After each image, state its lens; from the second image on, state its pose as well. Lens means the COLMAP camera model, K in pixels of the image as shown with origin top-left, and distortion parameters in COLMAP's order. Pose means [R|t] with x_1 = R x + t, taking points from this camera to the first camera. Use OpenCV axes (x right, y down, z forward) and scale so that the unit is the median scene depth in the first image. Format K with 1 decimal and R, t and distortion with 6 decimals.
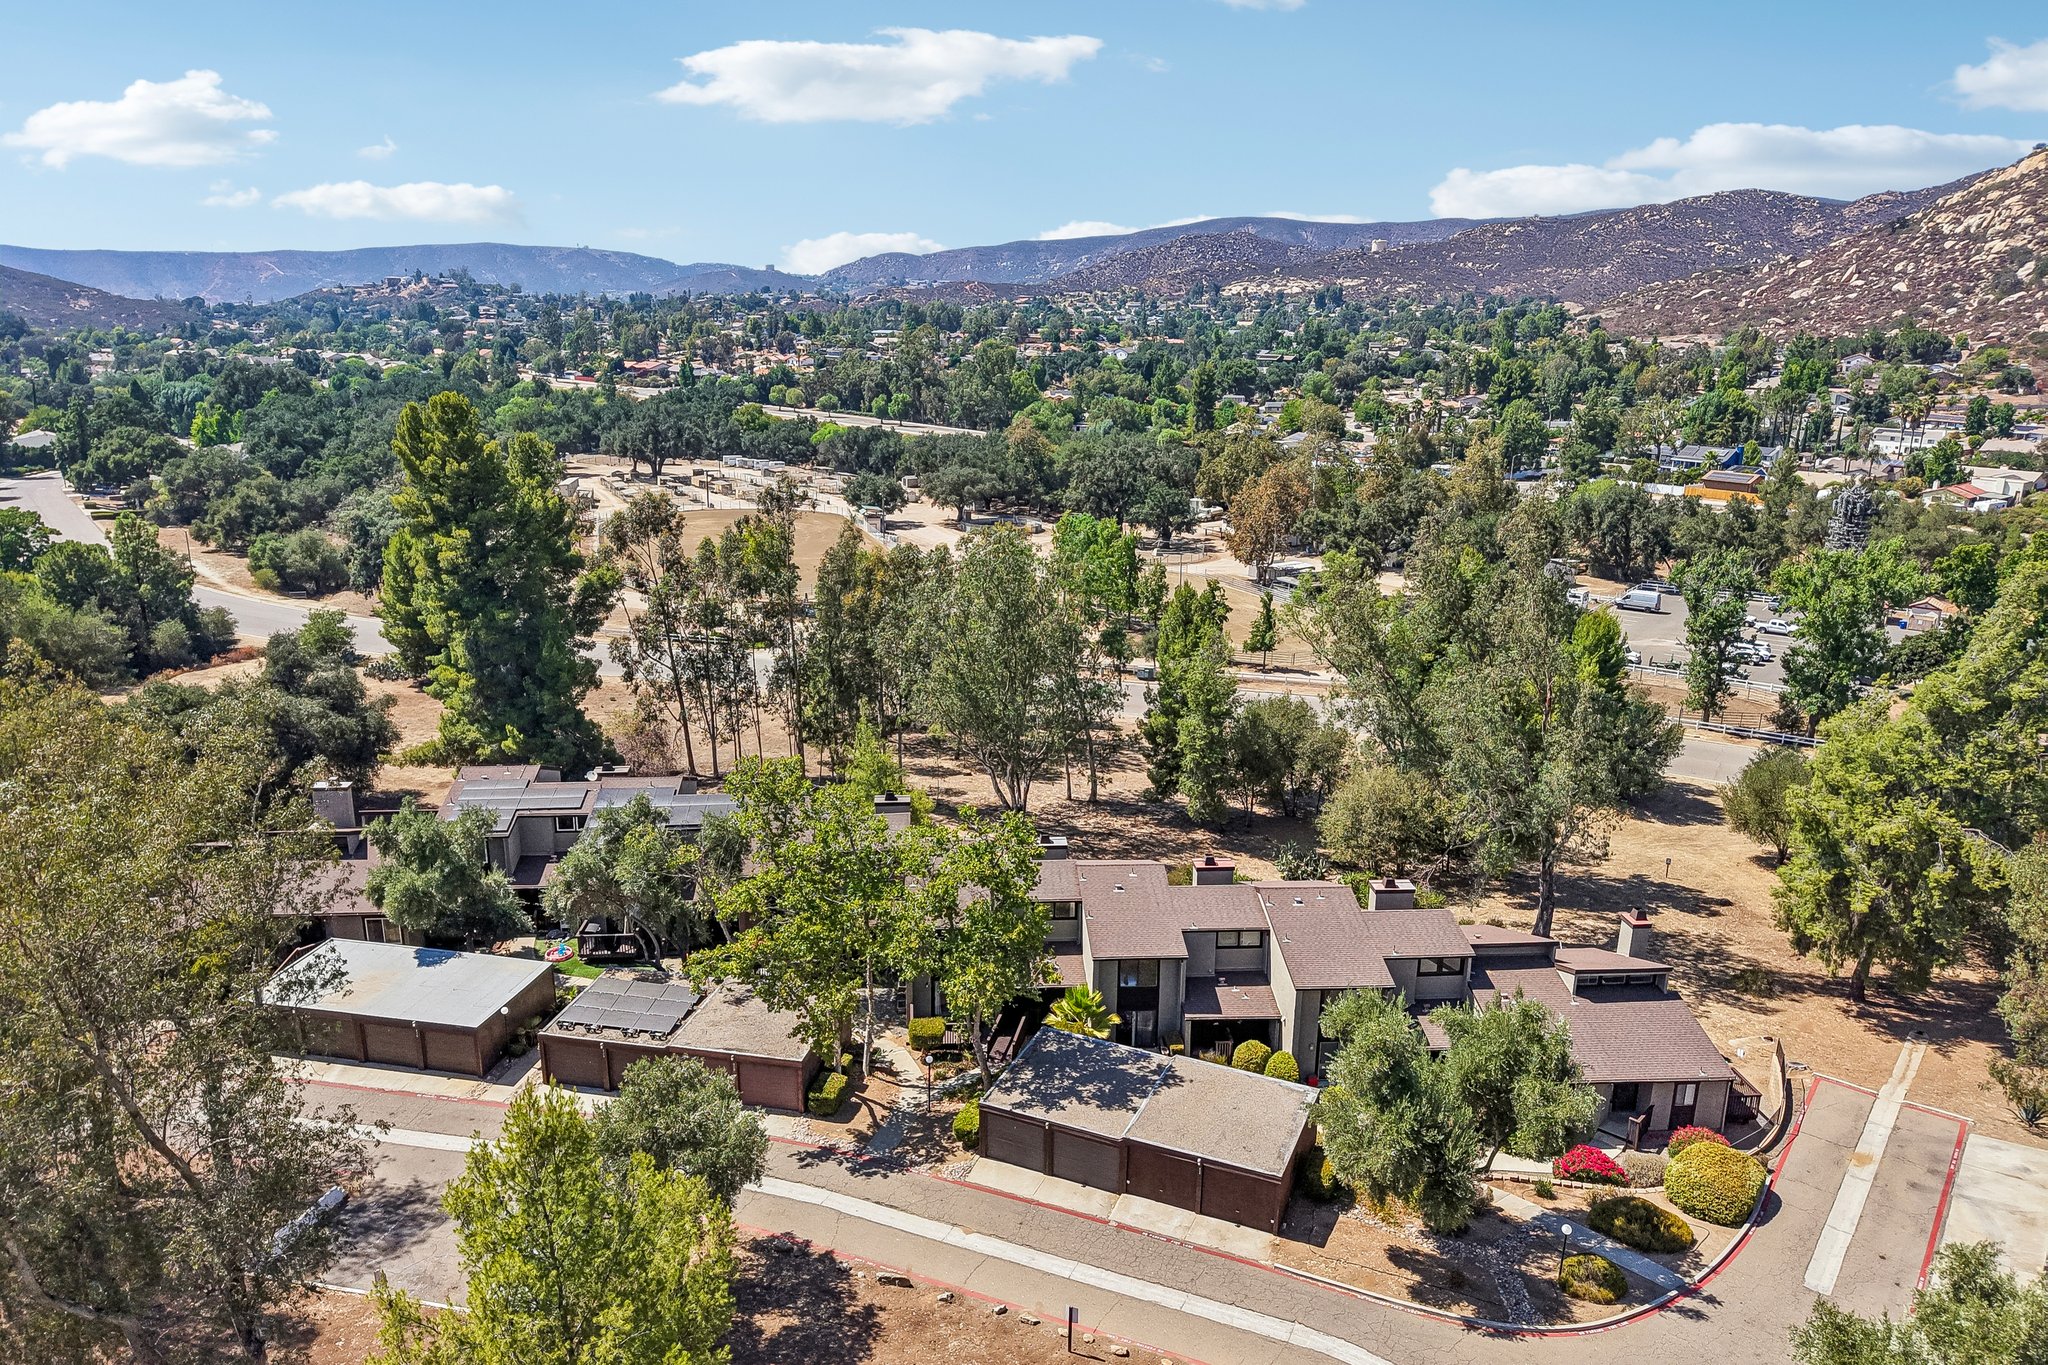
lens RADIAL K [[1407.3, 0, 1024.0], [0, 1407.3, 682.5], [0, 0, 1]] dist [0.008684, -0.004565]
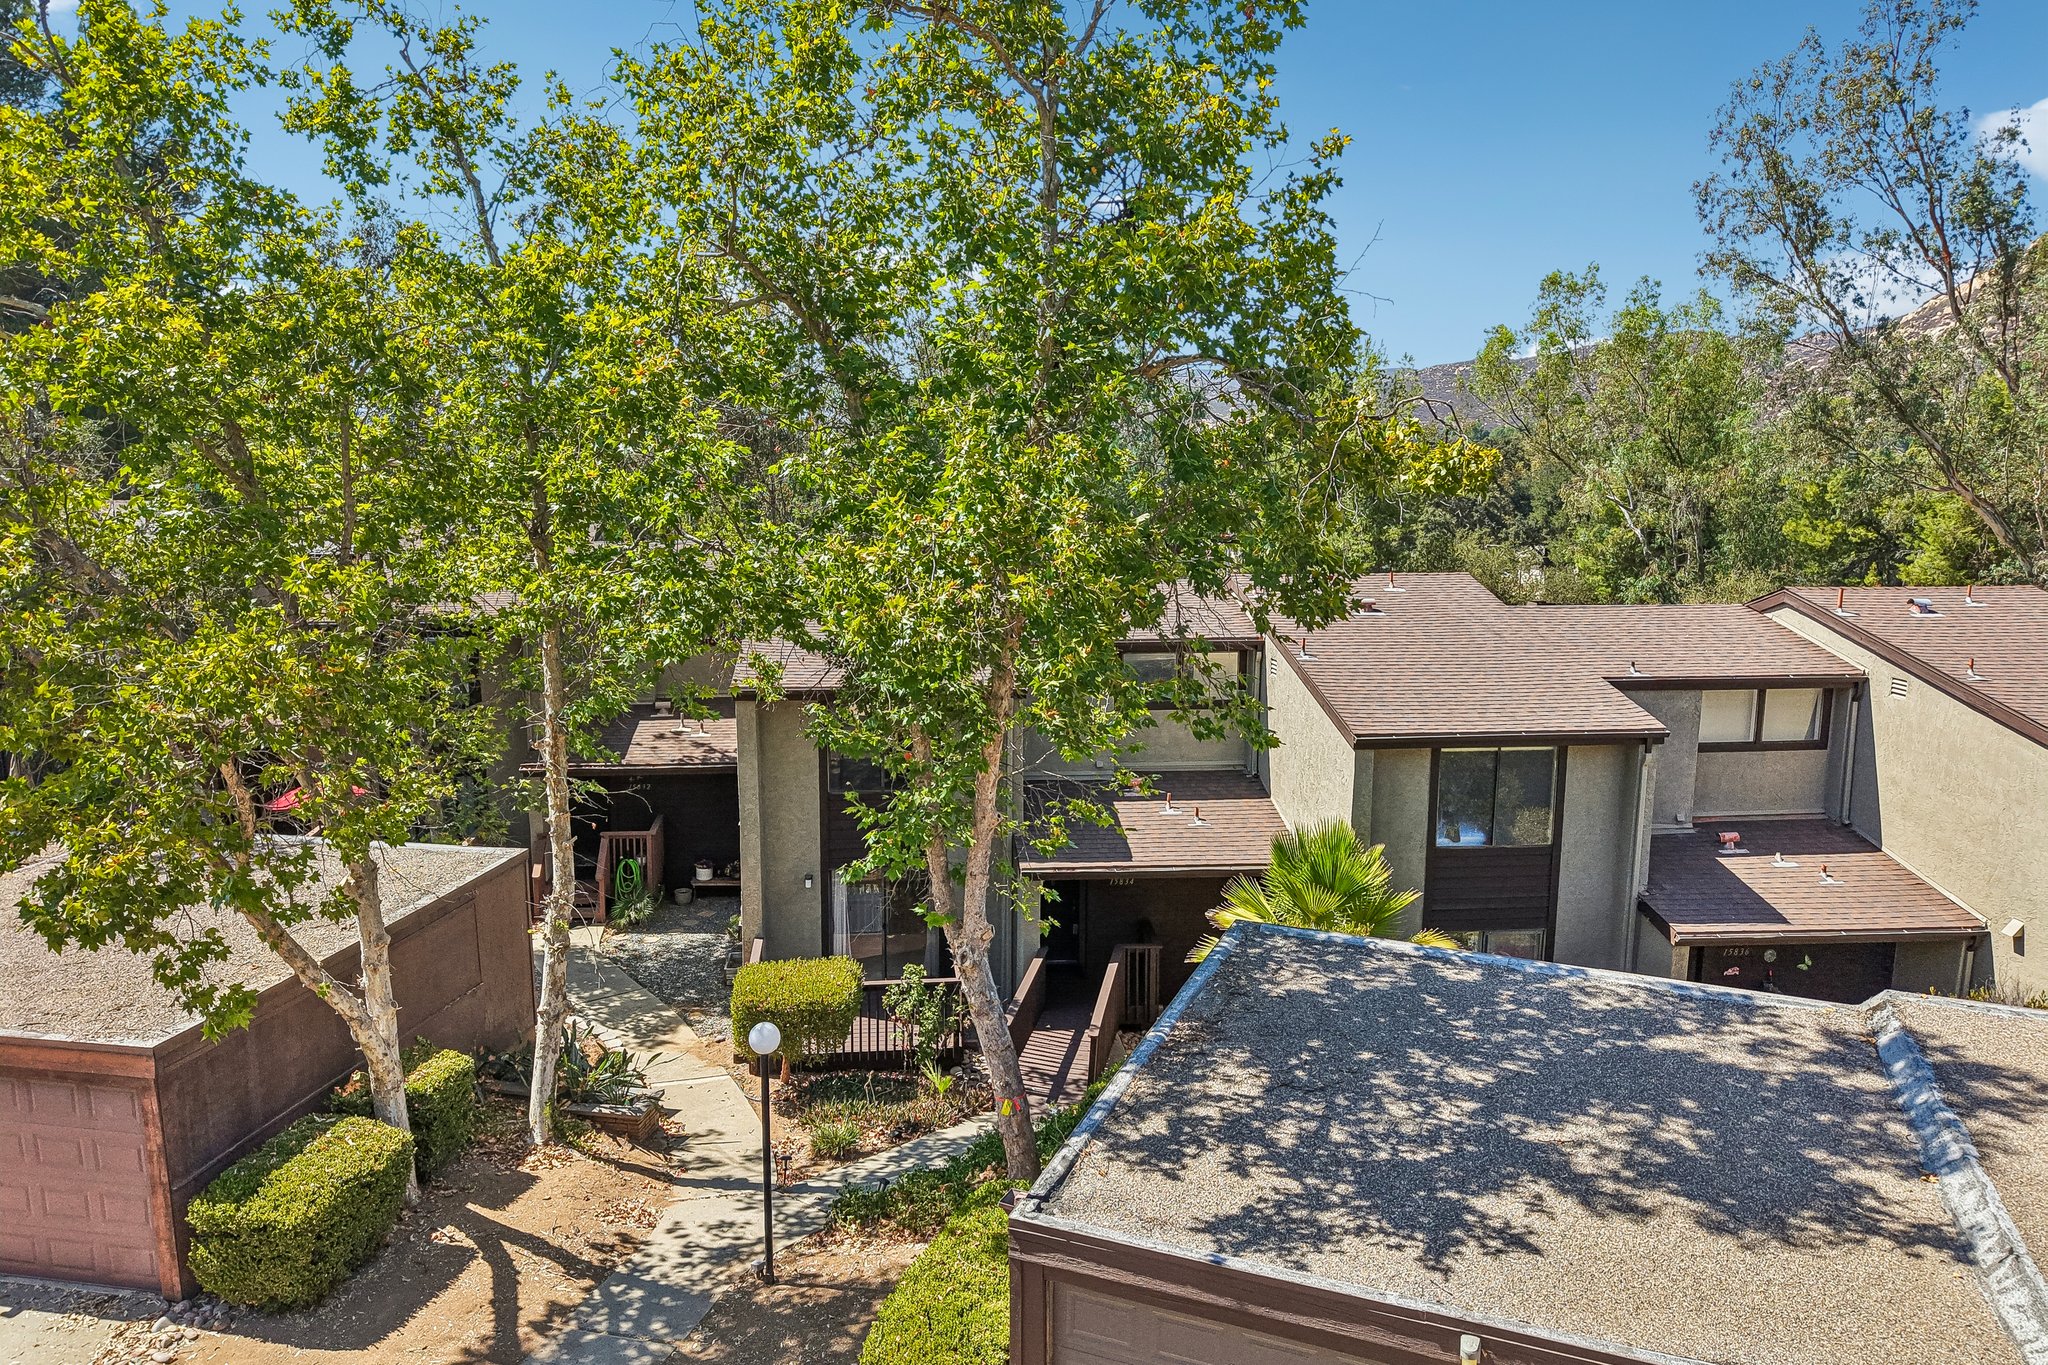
lens RADIAL K [[1407.3, 0, 1024.0], [0, 1407.3, 682.5], [0, 0, 1]] dist [0.008684, -0.004565]
pose [[0.999501, -0.007521, 0.030689, -0.032241], [0.010856, 0.993873, -0.109996, 0.231826], [-0.029673, 0.110275, 0.993458, 0.755561]]
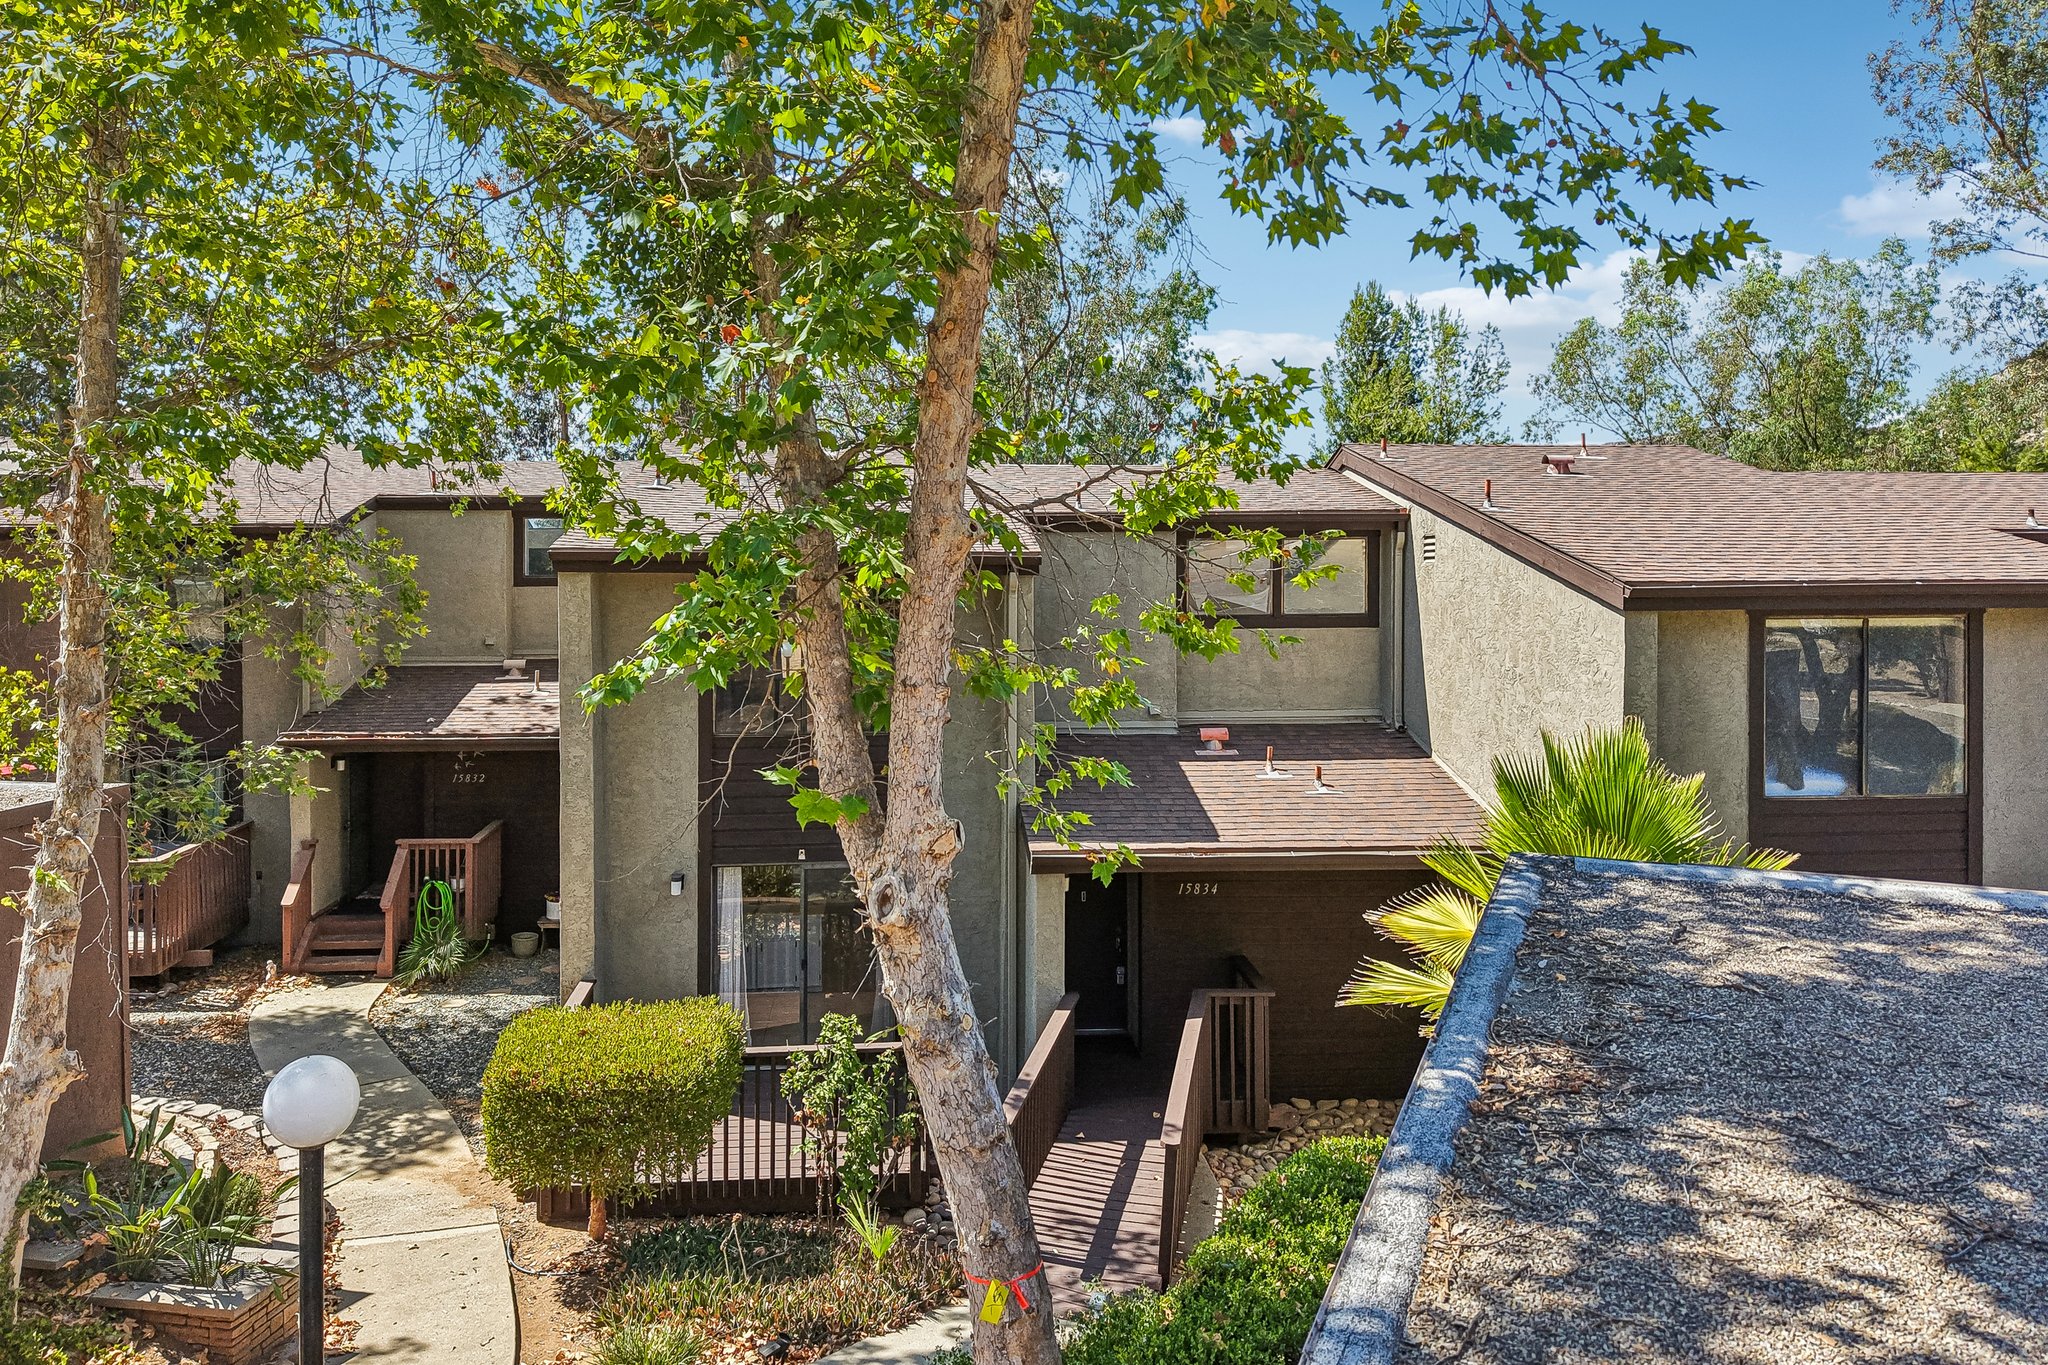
lens RADIAL K [[1433.9, 0, 1019.2], [0, 1433.9, 578.9], [0, 0, 1]] dist [0.000500, 0.004920]
pose [[0.999778, -0.005456, 0.020368, -0.028400], [0.010650, 0.964339, -0.264457, 0.256026], [-0.018199, 0.264615, 0.964182, 0.896335]]
